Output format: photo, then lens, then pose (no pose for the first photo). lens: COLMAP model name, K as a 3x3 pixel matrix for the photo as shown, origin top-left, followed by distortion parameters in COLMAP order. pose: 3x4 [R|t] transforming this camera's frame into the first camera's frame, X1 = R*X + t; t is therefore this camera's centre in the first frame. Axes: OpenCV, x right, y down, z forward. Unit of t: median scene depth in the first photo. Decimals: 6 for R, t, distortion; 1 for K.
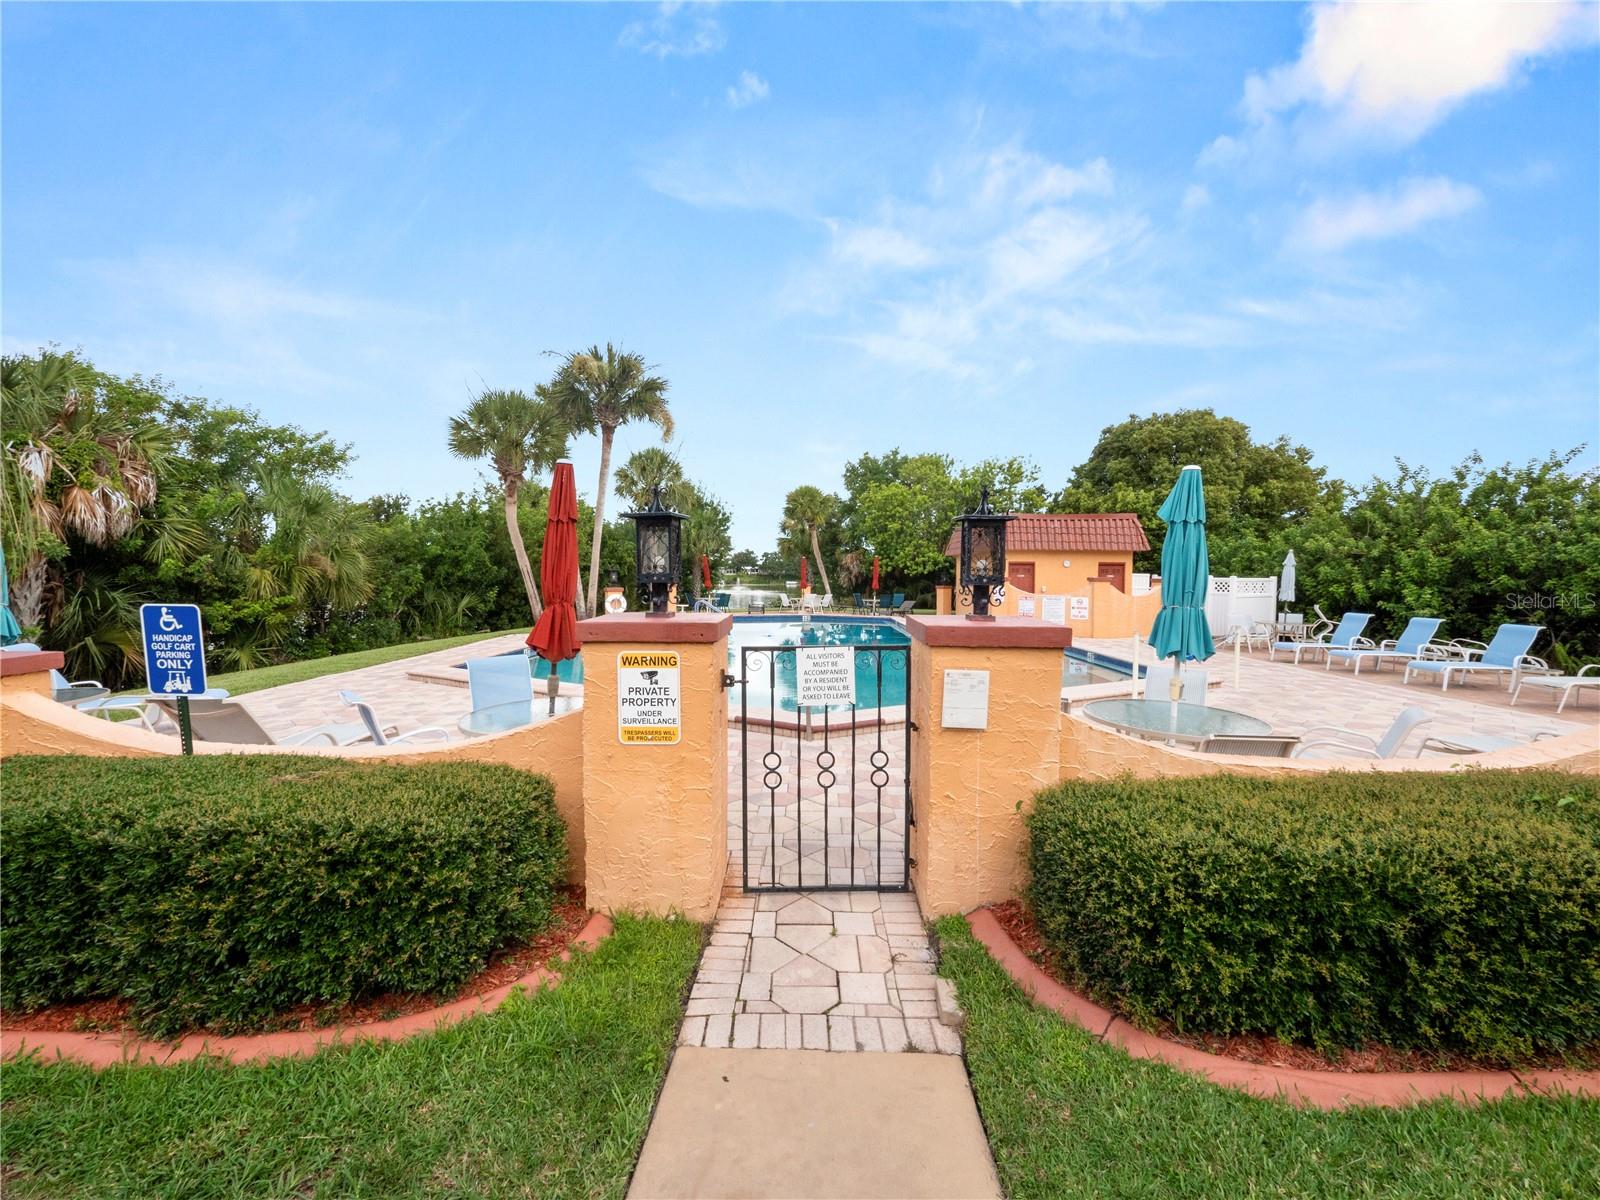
lens RADIAL K [[671.4, 0, 795.4], [0, 671.4, 594.9], [0, 0, 1]] dist [-0.010509, 0.000179]
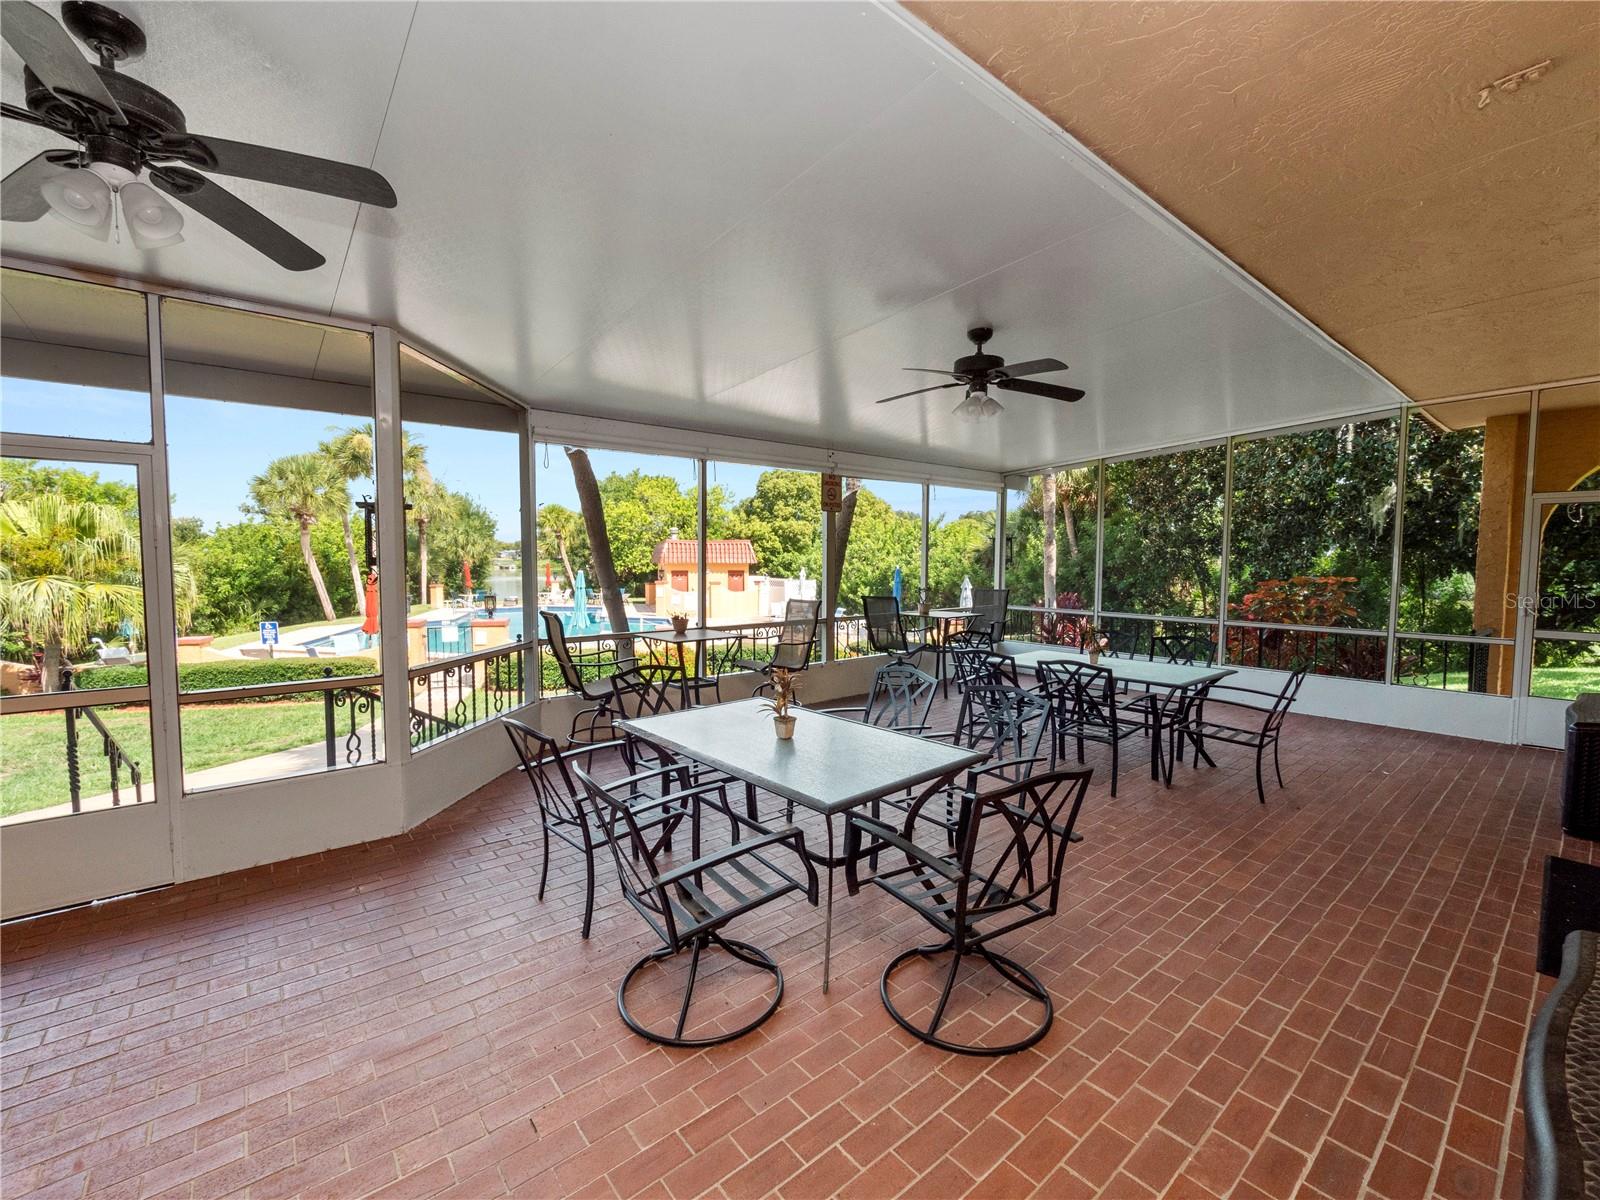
lens RADIAL K [[675.1, 0, 794.9], [0, 675.1, 595.2], [0, 0, 1]] dist [-0.000979, 0.000008]
pose [[0.960700, -0.021732, 0.276738, 0.122221], [0.013990, 0.999454, 0.029919, -0.026274], [-0.277237, -0.024872, 0.960480, -0.472147]]
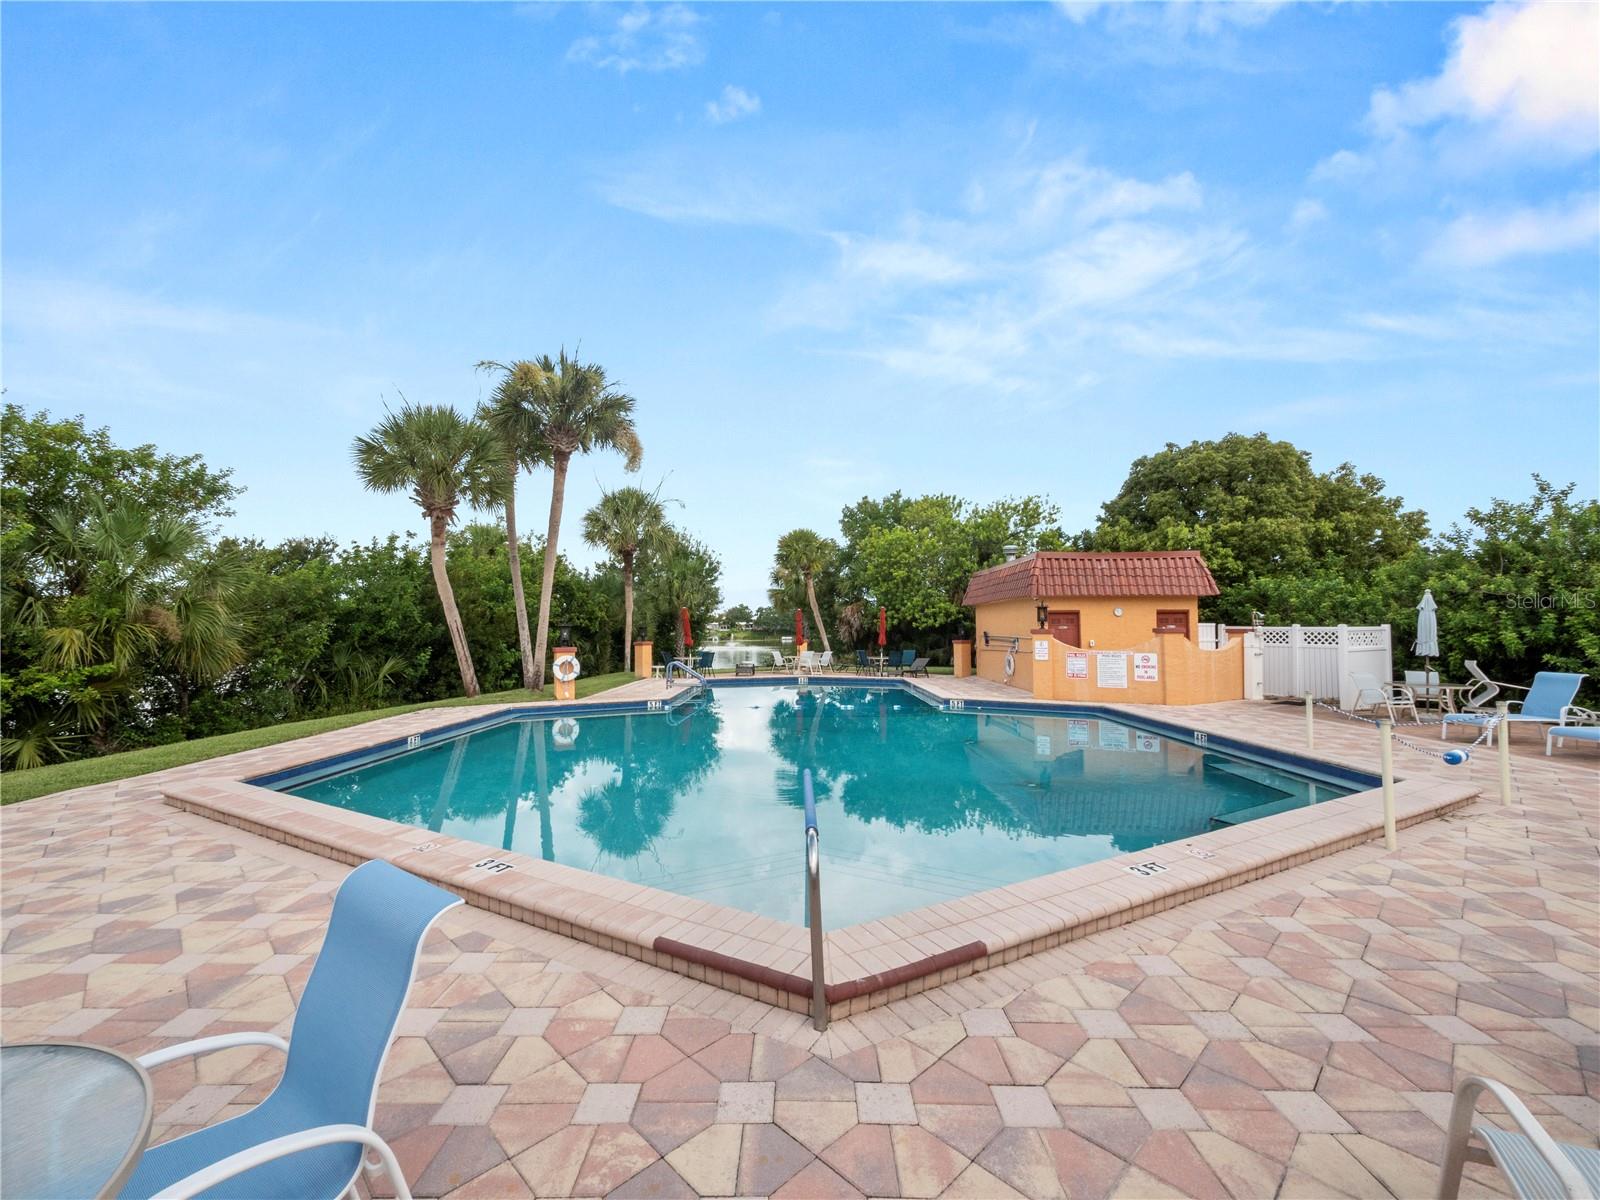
lens RADIAL K [[671.4, 0, 795.4], [0, 671.4, 594.9], [0, 0, 1]] dist [-0.010509, 0.000179]
pose [[0.999915, -0.010462, 0.007843, 0.001250], [0.011069, 0.996586, -0.081815, -0.003578], [-0.006960, 0.081894, 0.996617, 0.140961]]
